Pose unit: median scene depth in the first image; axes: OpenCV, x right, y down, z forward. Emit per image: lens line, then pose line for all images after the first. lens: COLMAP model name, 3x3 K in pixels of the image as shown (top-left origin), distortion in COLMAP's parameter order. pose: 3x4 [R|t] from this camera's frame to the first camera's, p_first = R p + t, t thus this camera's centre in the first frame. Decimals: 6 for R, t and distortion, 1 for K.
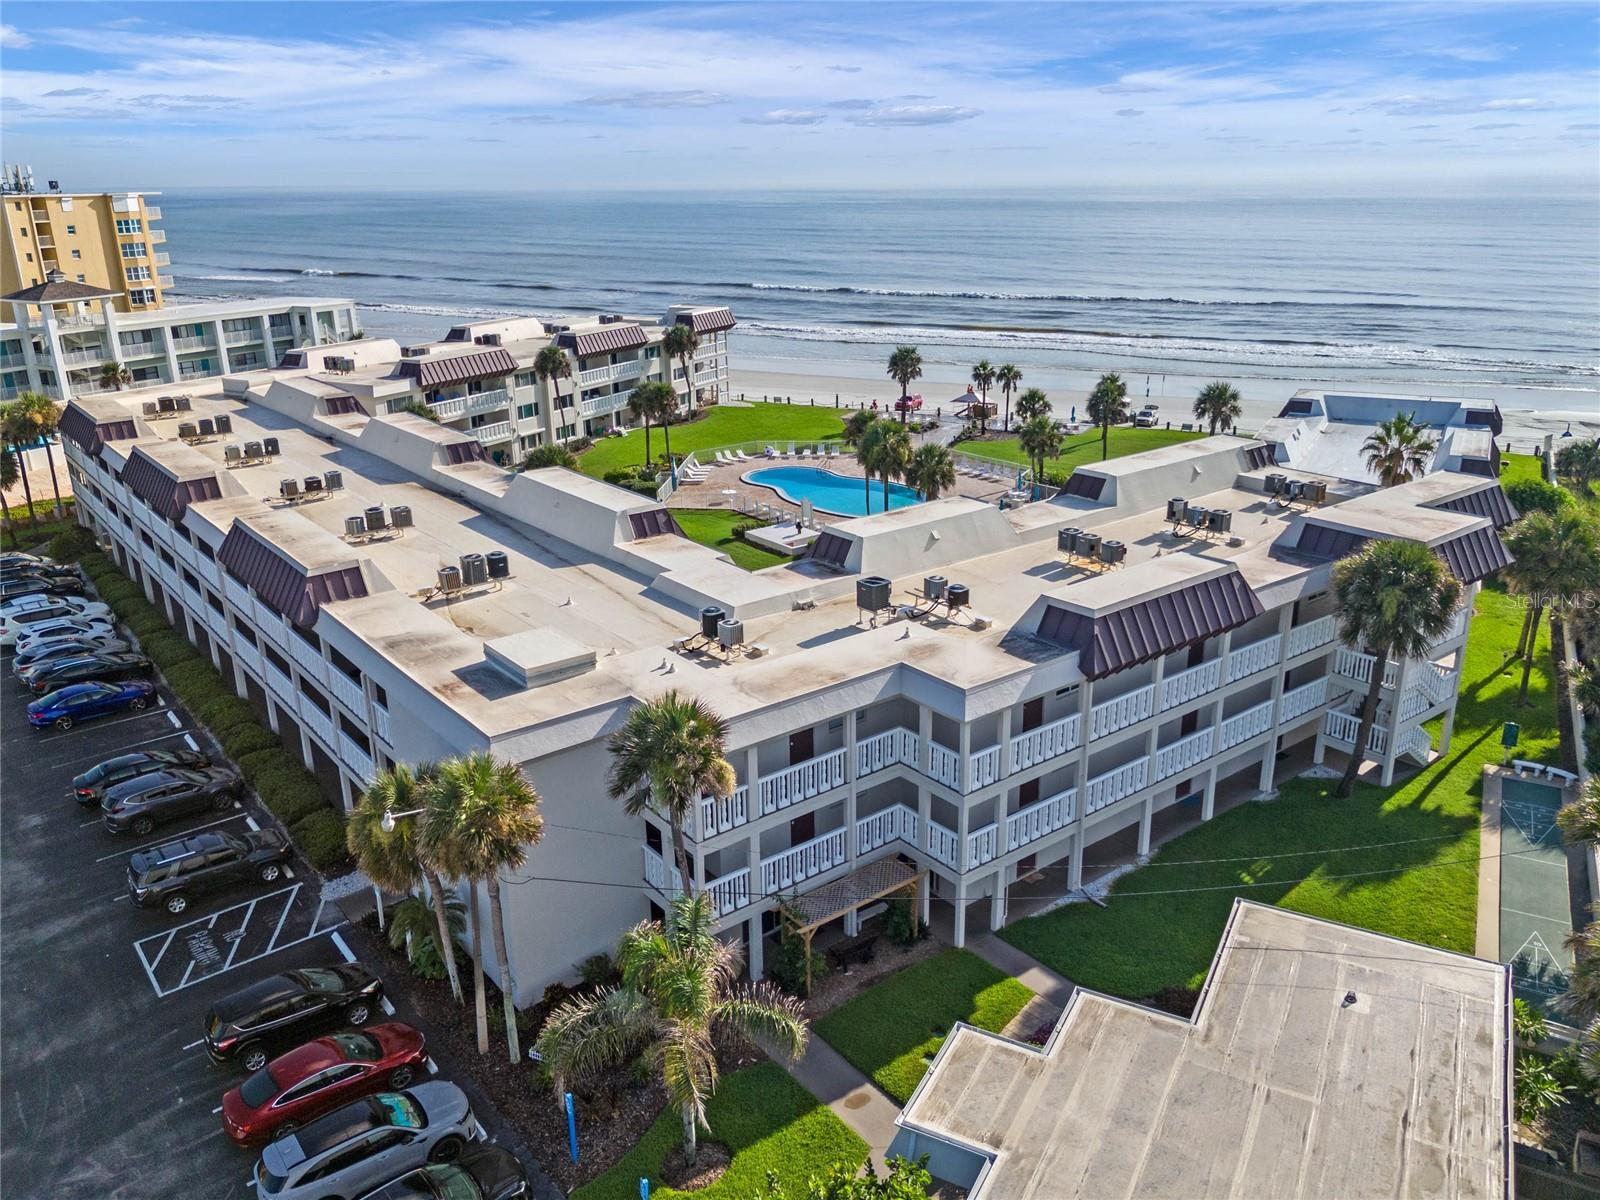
lens RADIAL K [[1222.2, 0, 800.0], [0, 1222.2, 600.0], [0, 0, 1]] dist [0.063211, -0.062218]
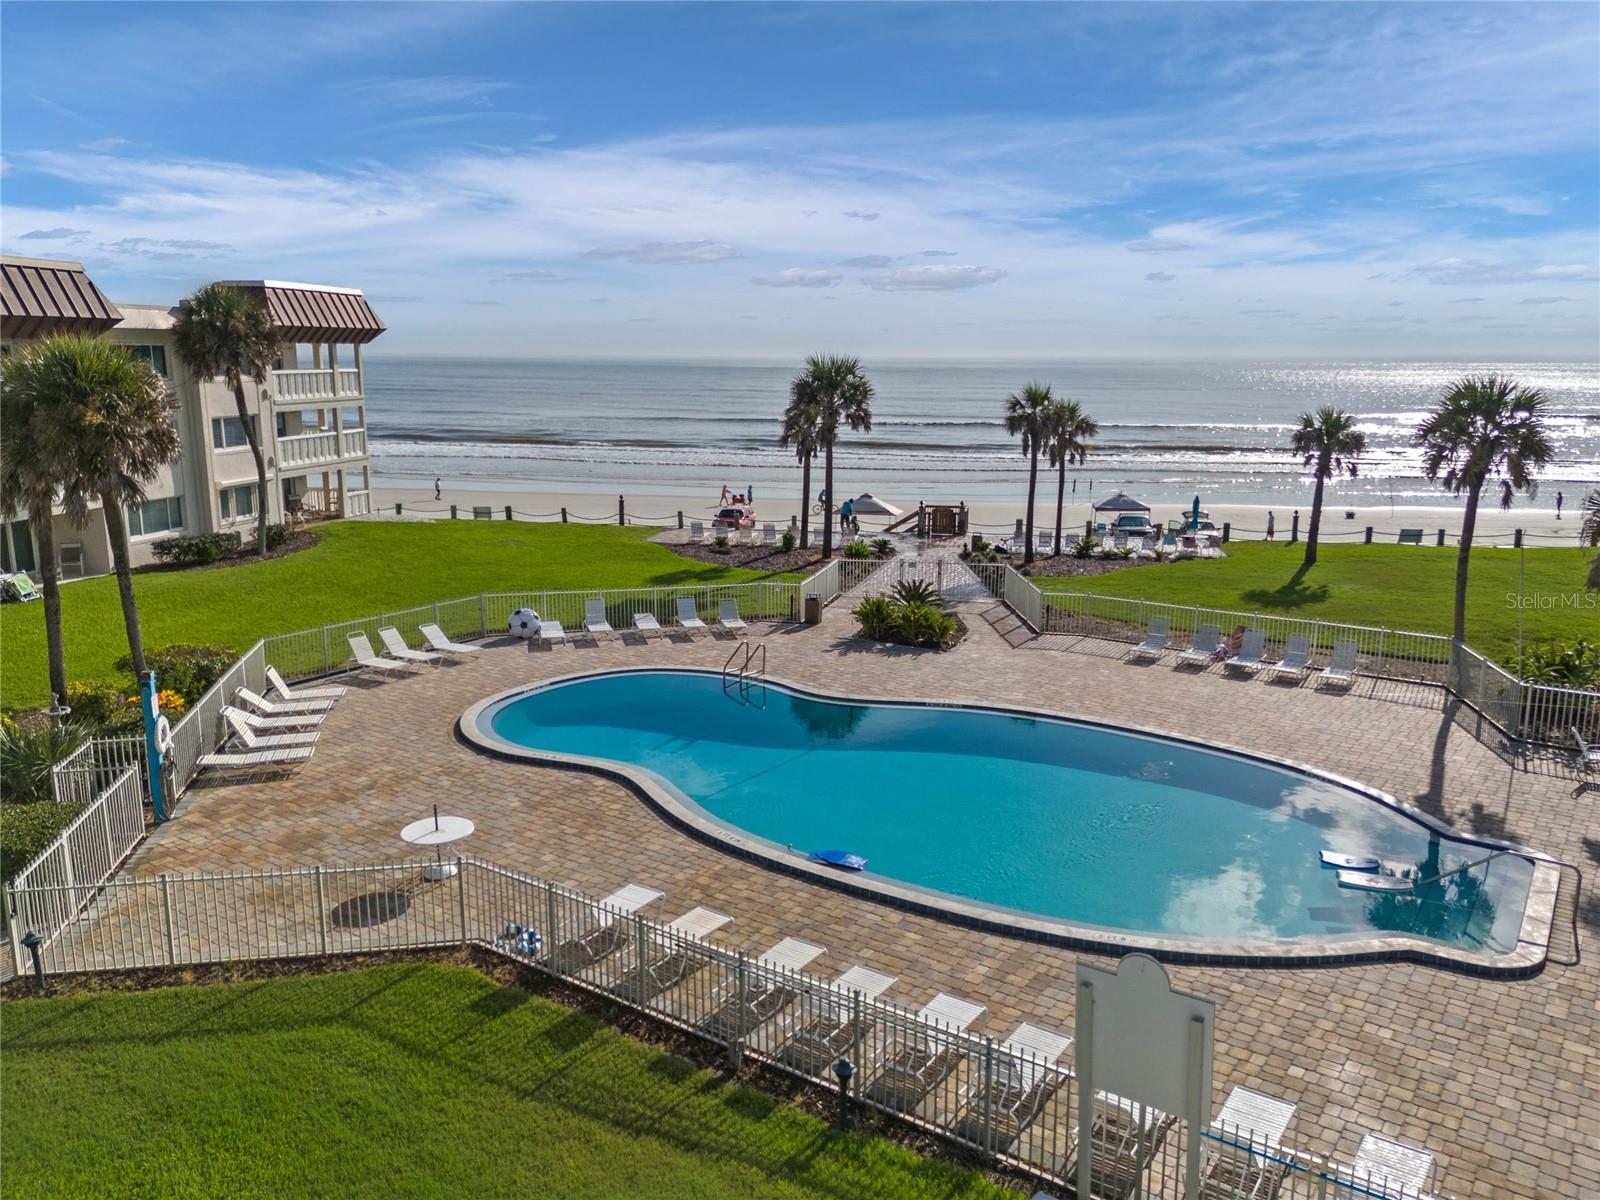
lens RADIAL K [[1222.2, 0, 800.0], [0, 1222.2, 600.0], [0, 0, 1]] dist [0.063211, -0.062218]
pose [[0.955400, -0.041660, 0.292360, -0.046874], [0.080628, 0.989185, -0.122528, -0.077111], [-0.284094, 0.140635, 0.948426, 0.626666]]
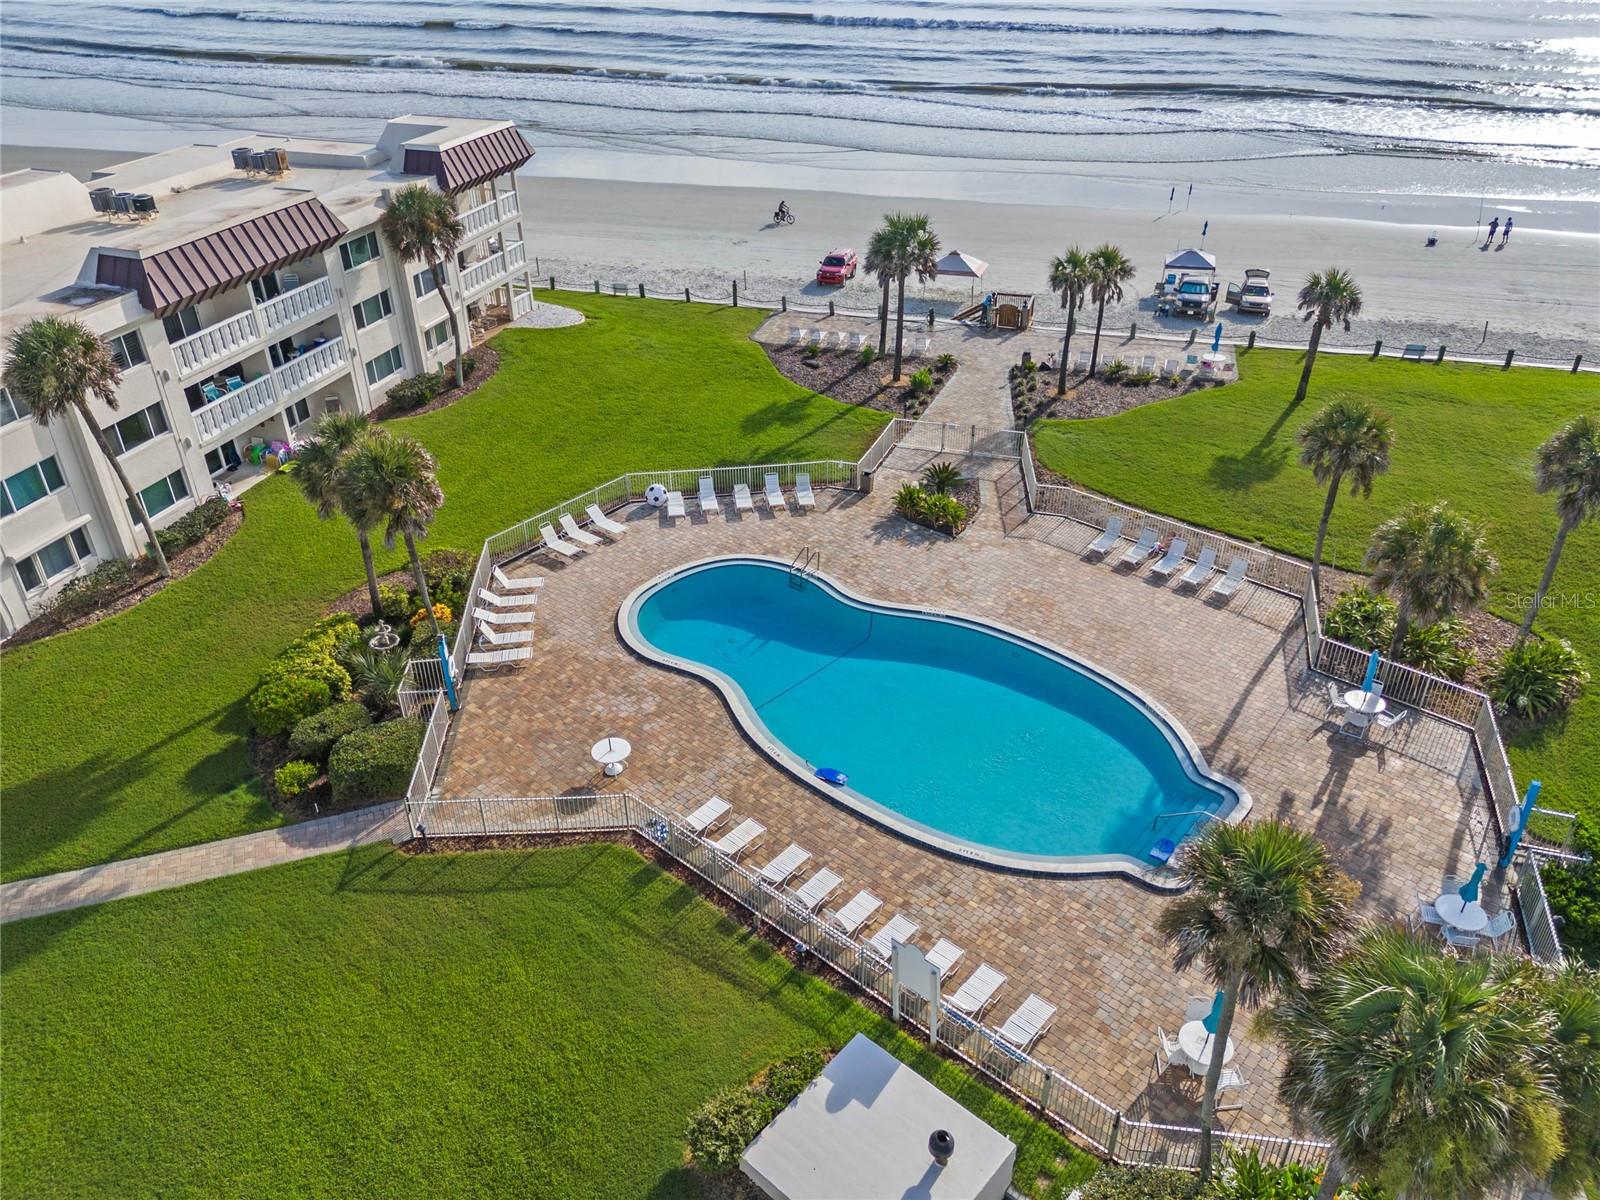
lens RADIAL K [[1175.7, 0, 800.0], [0, 1175.7, 600.0], [0, 0, 1]] dist [0.088286, -0.133614]
pose [[0.982355, -0.092550, 0.162521, -0.044416], [0.054352, 0.972746, 0.225412, -0.167814], [-0.178953, -0.212601, 0.960613, 0.526560]]
